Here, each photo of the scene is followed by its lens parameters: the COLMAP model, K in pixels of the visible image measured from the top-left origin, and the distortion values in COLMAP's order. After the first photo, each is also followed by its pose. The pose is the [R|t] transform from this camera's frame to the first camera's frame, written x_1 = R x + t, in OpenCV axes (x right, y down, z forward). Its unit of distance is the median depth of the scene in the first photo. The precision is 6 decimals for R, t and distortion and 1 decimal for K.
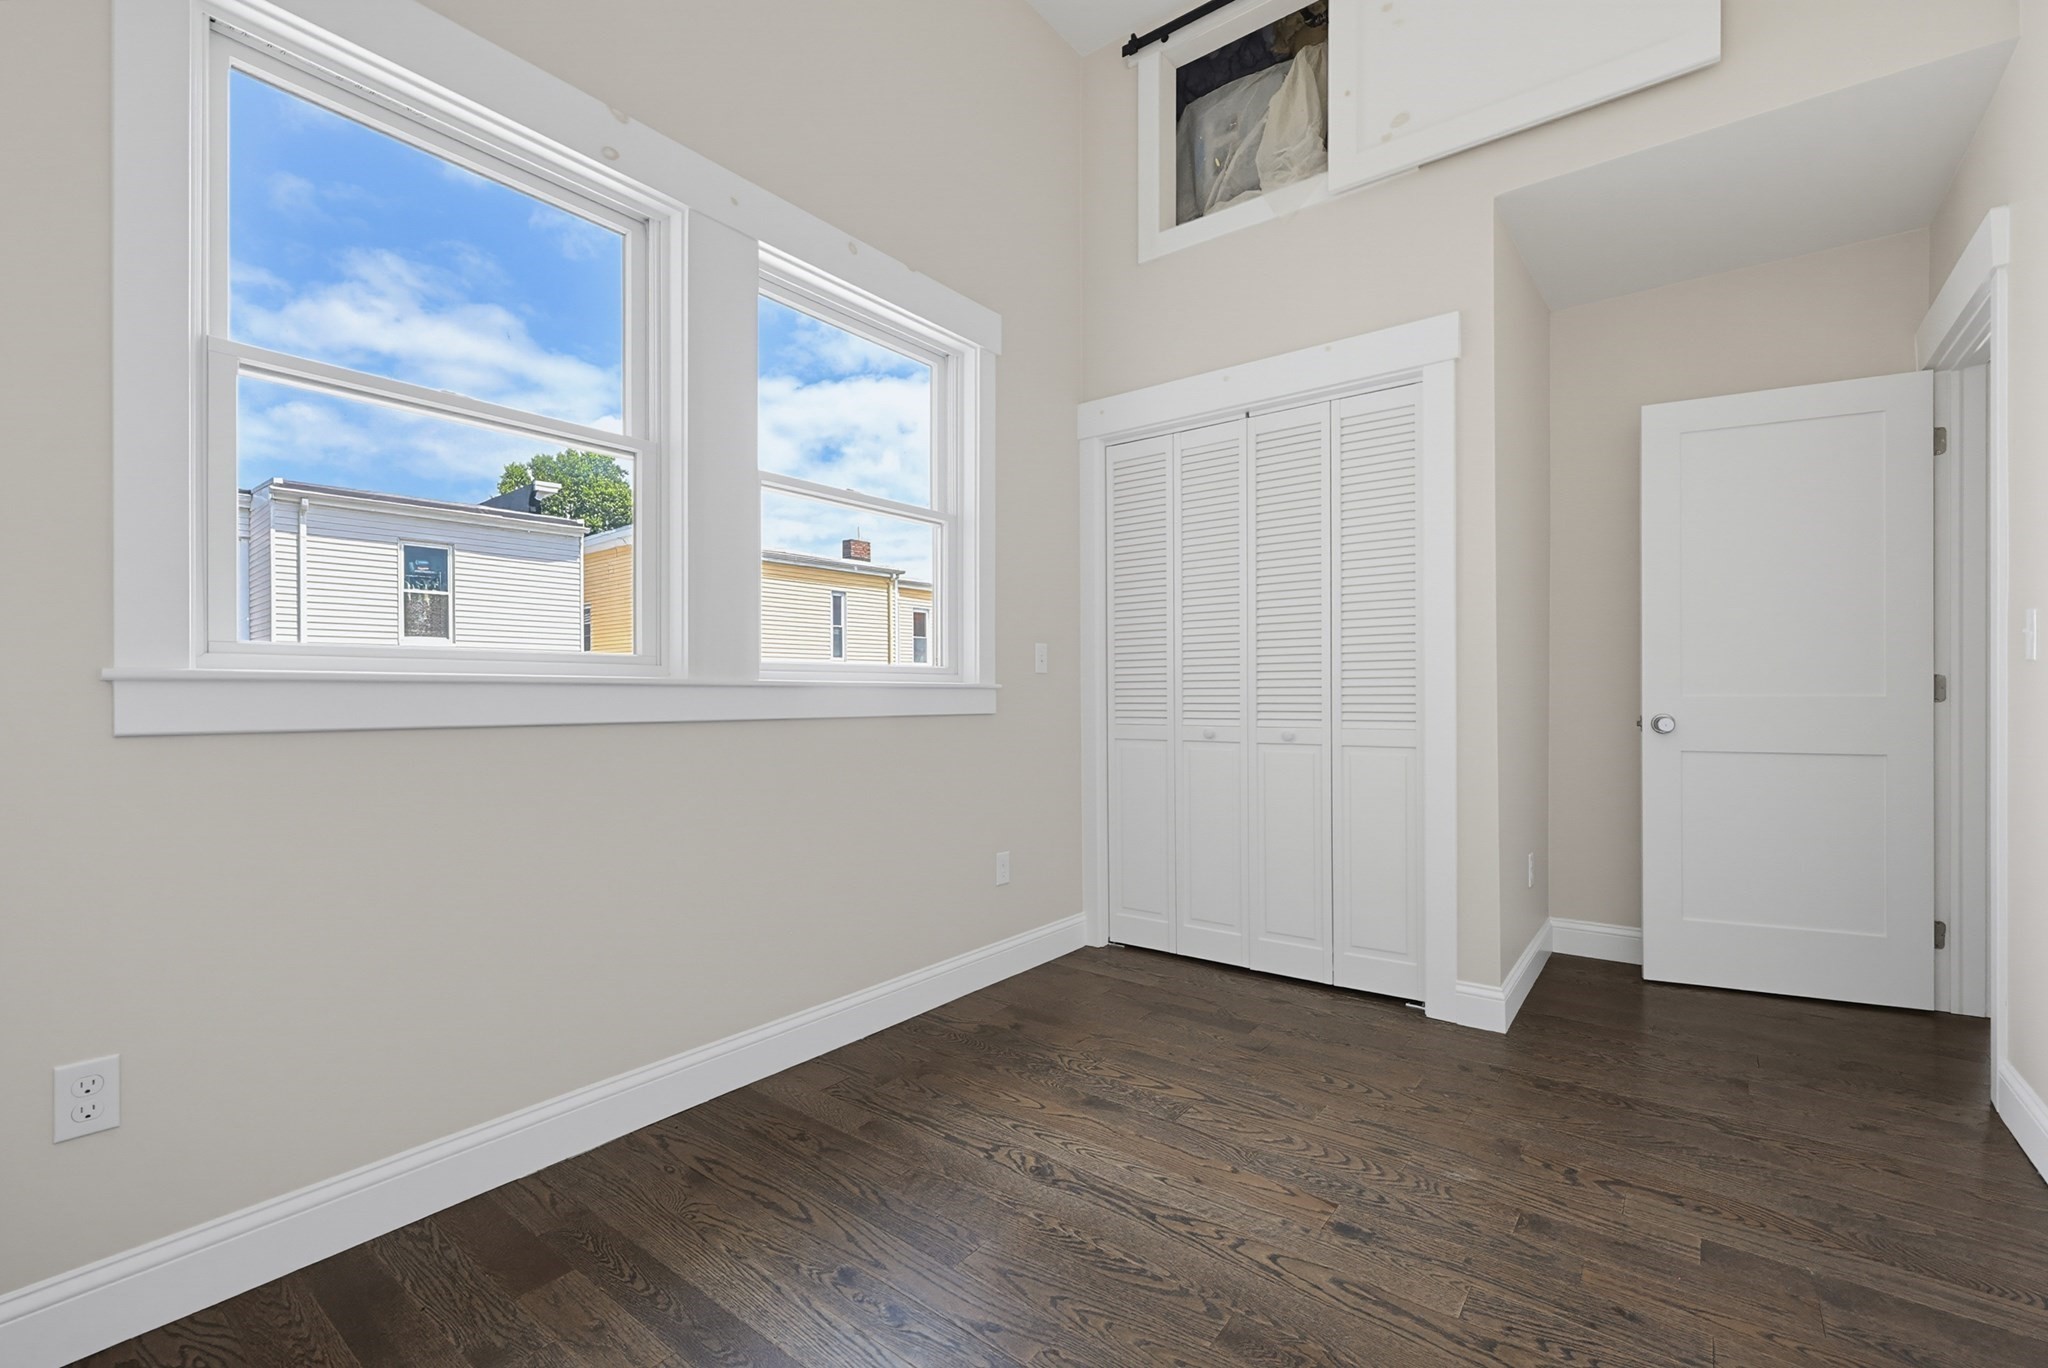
lens RADIAL K [[876.7, 0, 1026.5], [0, 876.7, 702.3], [0, 0, 1]] dist [-0.000887, -0.000100]
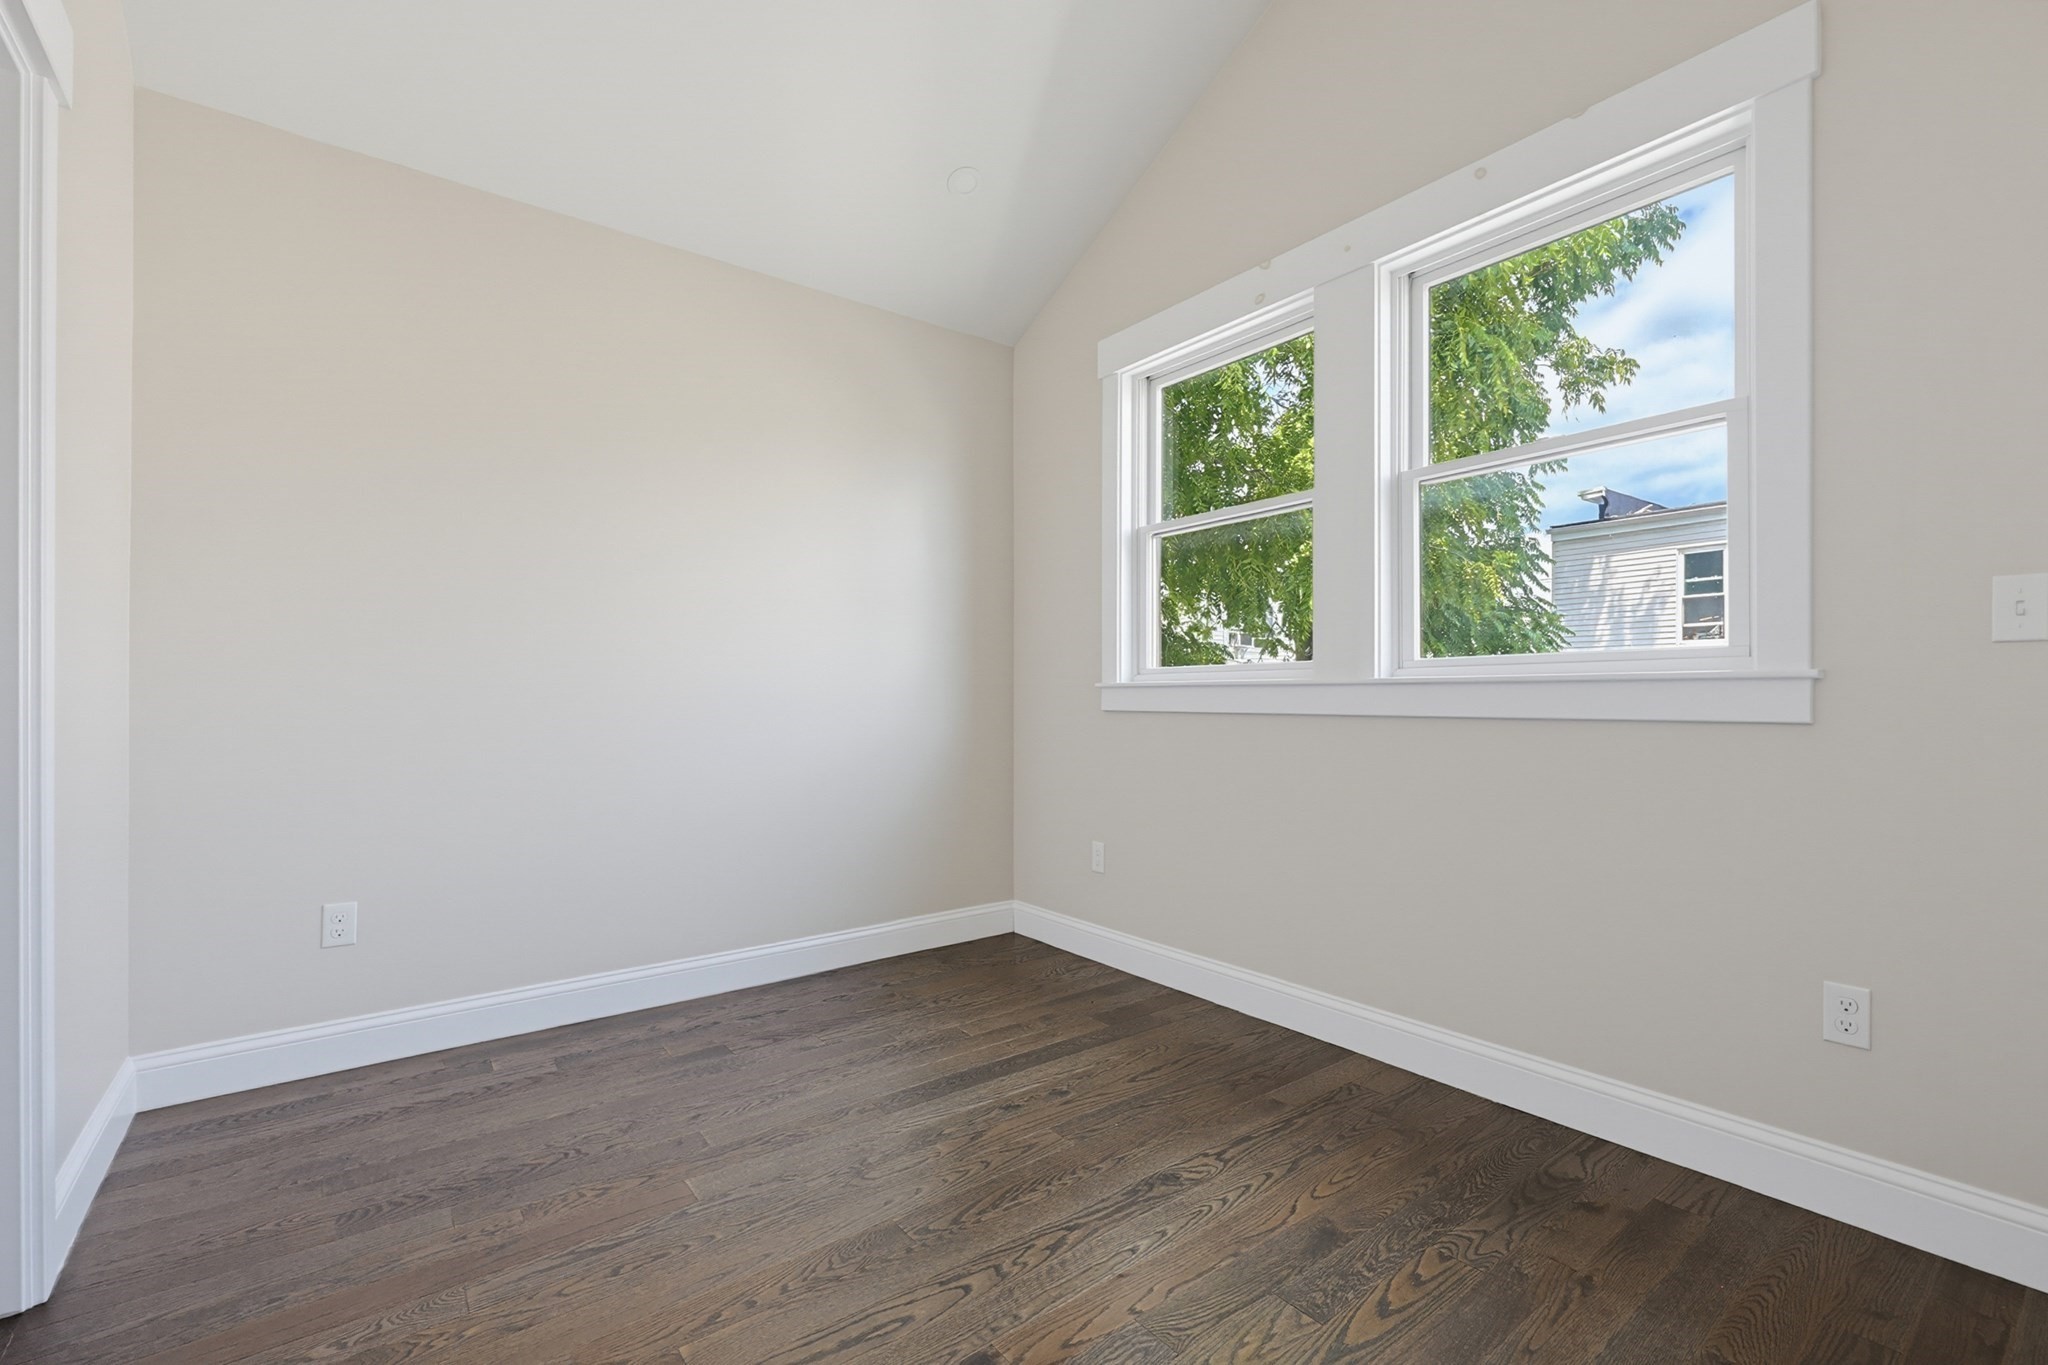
lens RADIAL K [[868.5, 0, 1091.1], [0, 868.5, 685.9], [0, 0, 1]] dist [-0.003234, -0.000313]
pose [[-0.211054, -0.010329, -0.977420, 0.717267], [-0.004525, 0.999944, -0.009590, -0.002896], [0.977464, 0.002399, -0.211089, 0.812357]]
